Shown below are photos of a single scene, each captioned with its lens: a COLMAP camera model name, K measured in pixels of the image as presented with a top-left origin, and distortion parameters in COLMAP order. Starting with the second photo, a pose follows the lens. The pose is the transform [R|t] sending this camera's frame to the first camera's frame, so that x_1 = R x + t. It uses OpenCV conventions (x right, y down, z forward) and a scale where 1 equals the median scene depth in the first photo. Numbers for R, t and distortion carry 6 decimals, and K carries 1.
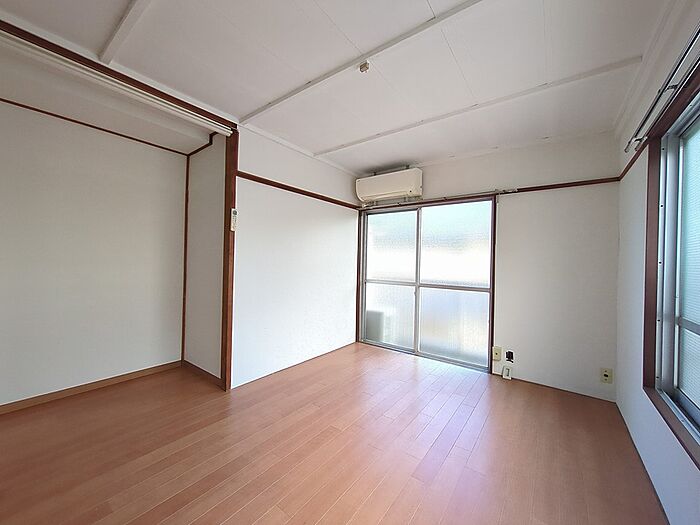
lens RADIAL K [[277.6, 0, 353.2], [0, 277.6, 260.1], [0, 0, 1]] dist [-0.004229, 0.001093]
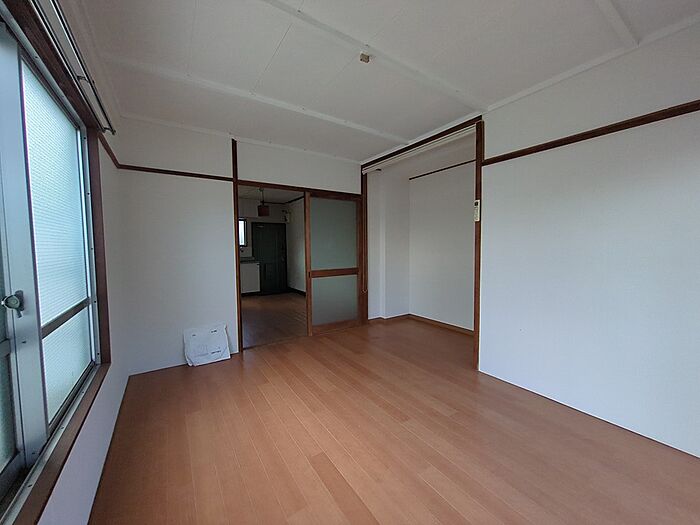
lens RADIAL K [[277.6, 0, 352.9], [0, 277.6, 263.9], [0, 0, 1]] dist [-0.004229, 0.001093]
pose [[-0.346159, 0.037900, -0.937410, 0.857145], [0.010658, 0.999278, 0.036466, 0.013581], [0.938115, 0.002633, -0.346313, 1.103949]]
